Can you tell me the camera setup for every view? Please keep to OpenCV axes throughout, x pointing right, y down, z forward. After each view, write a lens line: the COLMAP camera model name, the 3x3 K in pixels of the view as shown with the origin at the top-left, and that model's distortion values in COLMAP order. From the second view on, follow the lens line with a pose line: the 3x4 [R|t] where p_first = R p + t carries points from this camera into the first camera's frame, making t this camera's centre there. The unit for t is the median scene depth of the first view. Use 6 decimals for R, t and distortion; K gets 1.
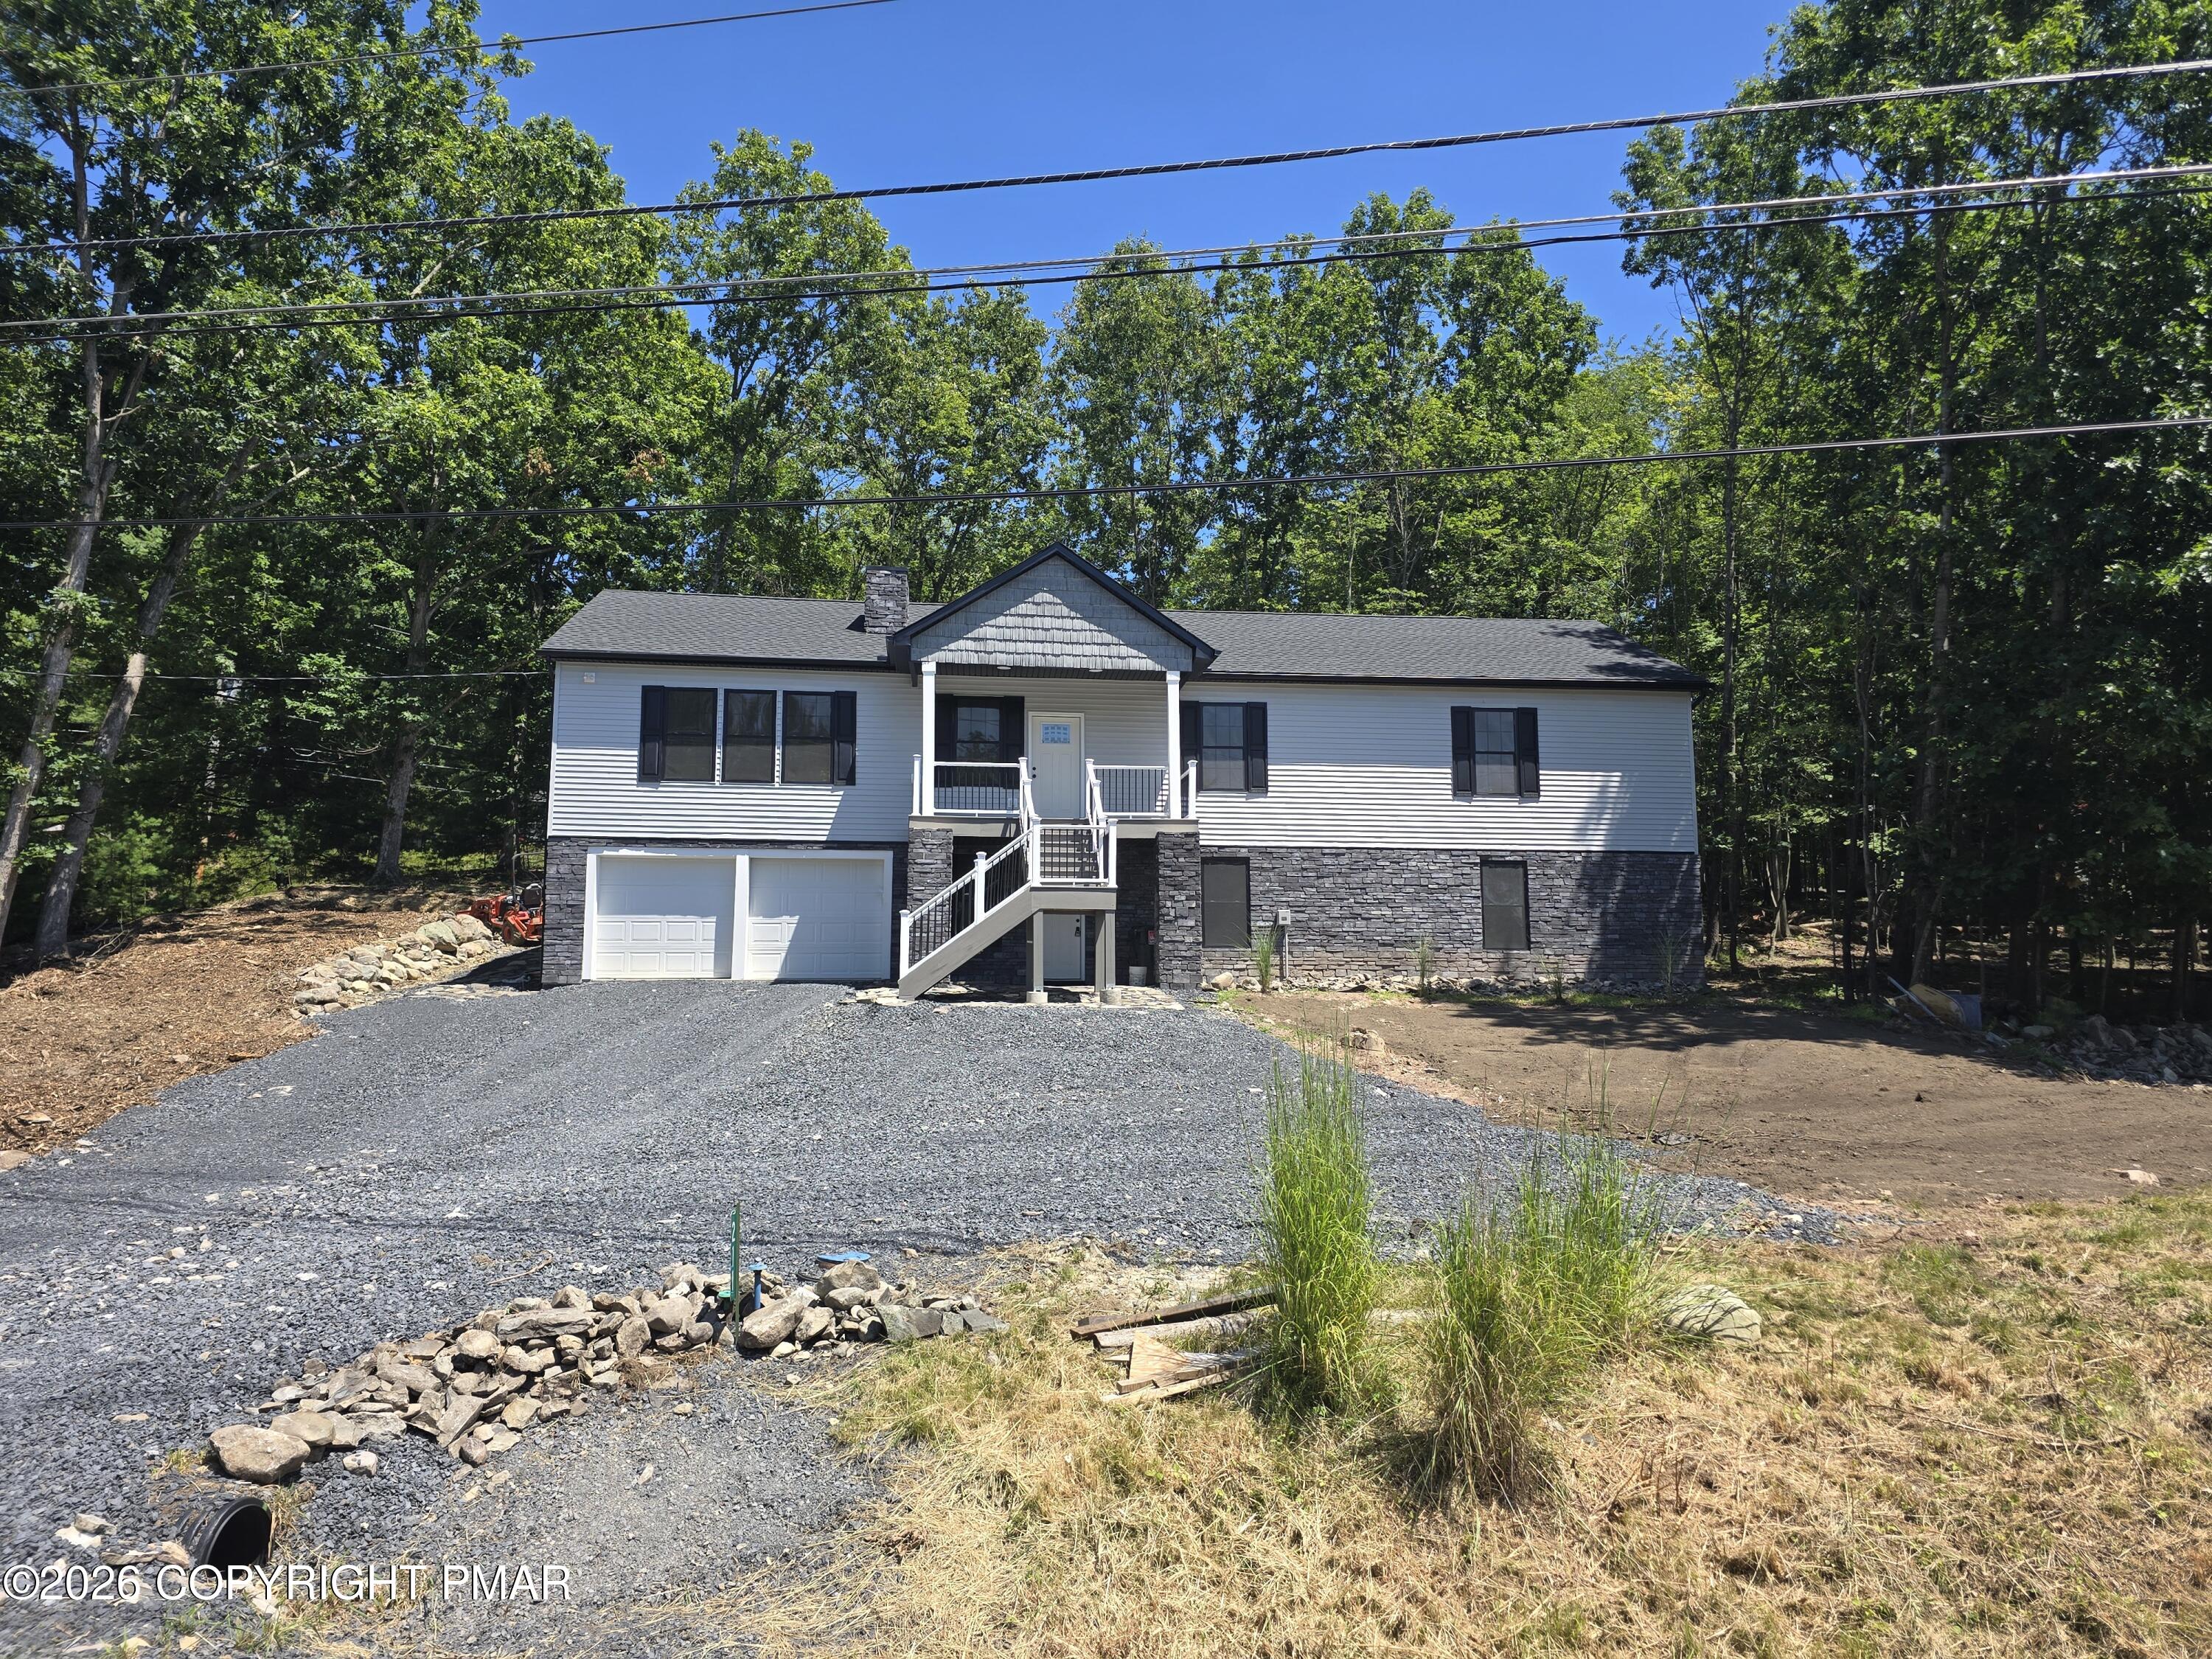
lens RADIAL K [[1489.0, 0, 1105.8], [0, 1489.0, 824.9], [0, 0, 1]] dist [0.058866, -0.050939]
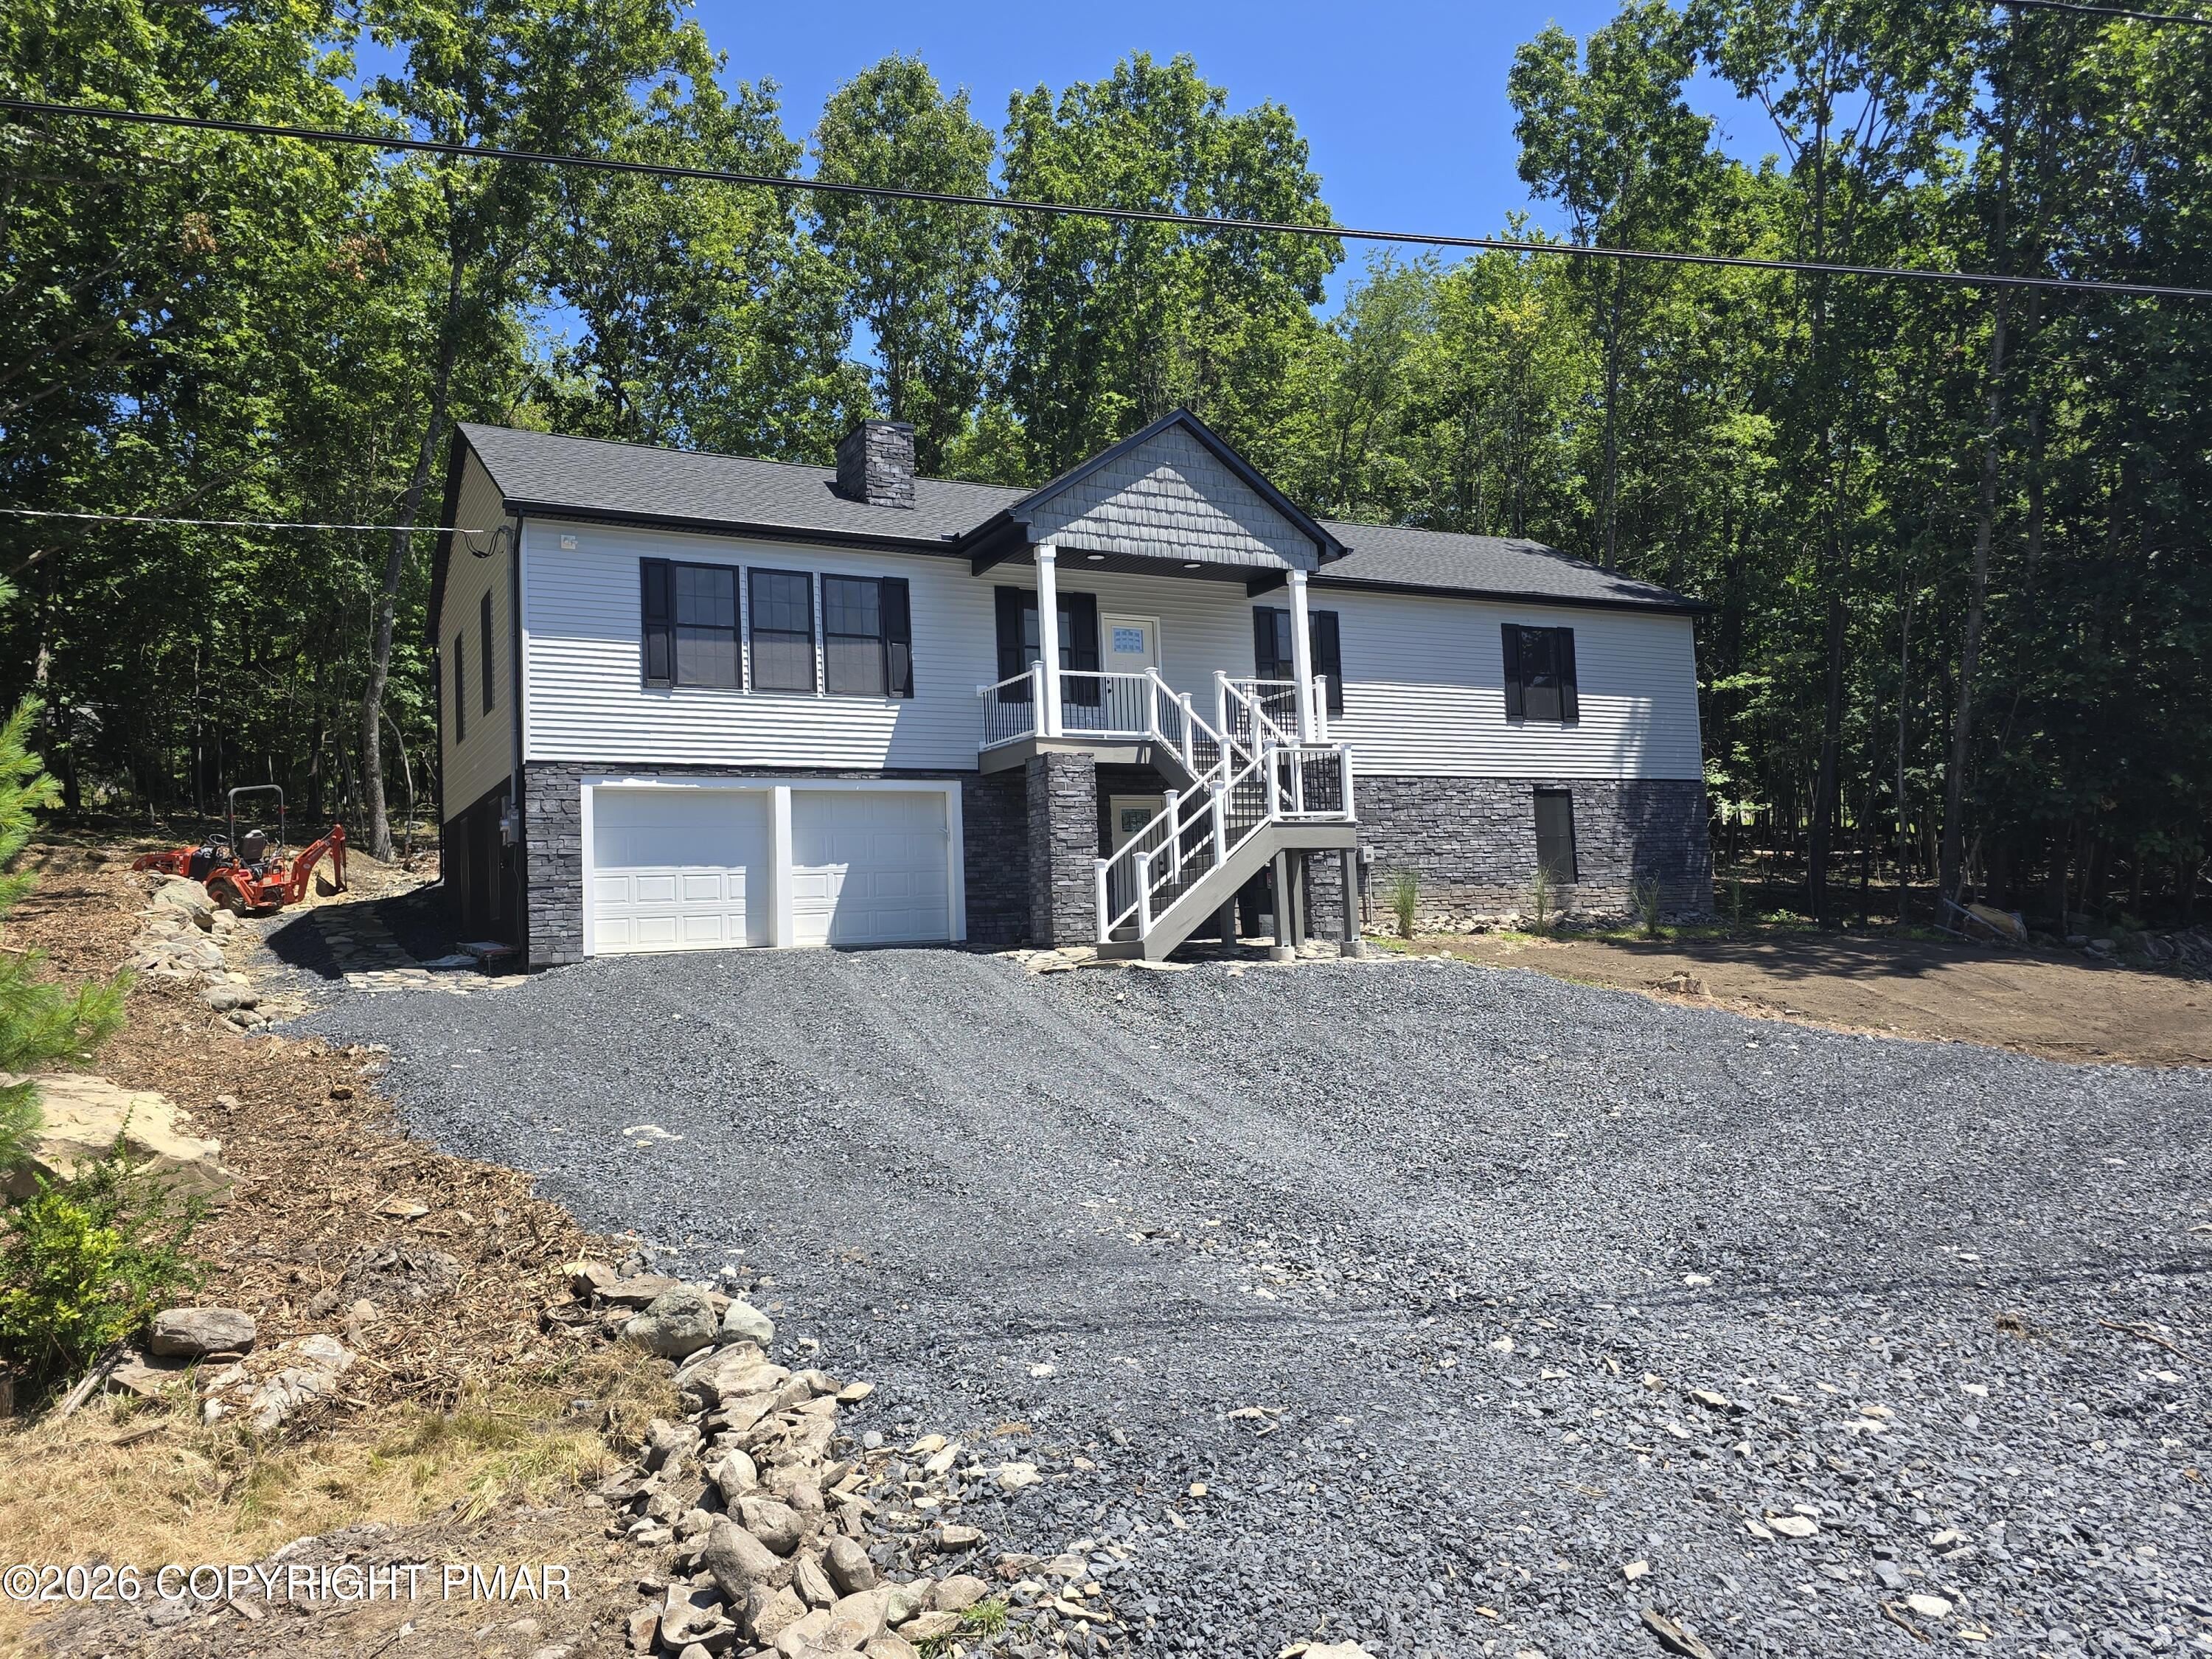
lens RADIAL K [[1588.5, 0, 1106.0], [0, 1588.5, 831.8], [0, 0, 1]] dist [0.041833, -0.001616]
pose [[0.930105, -0.013503, 0.367045, -0.388420], [-0.004437, 0.998838, 0.047987, 0.003691], [-0.367267, -0.046262, 0.928965, 0.178499]]
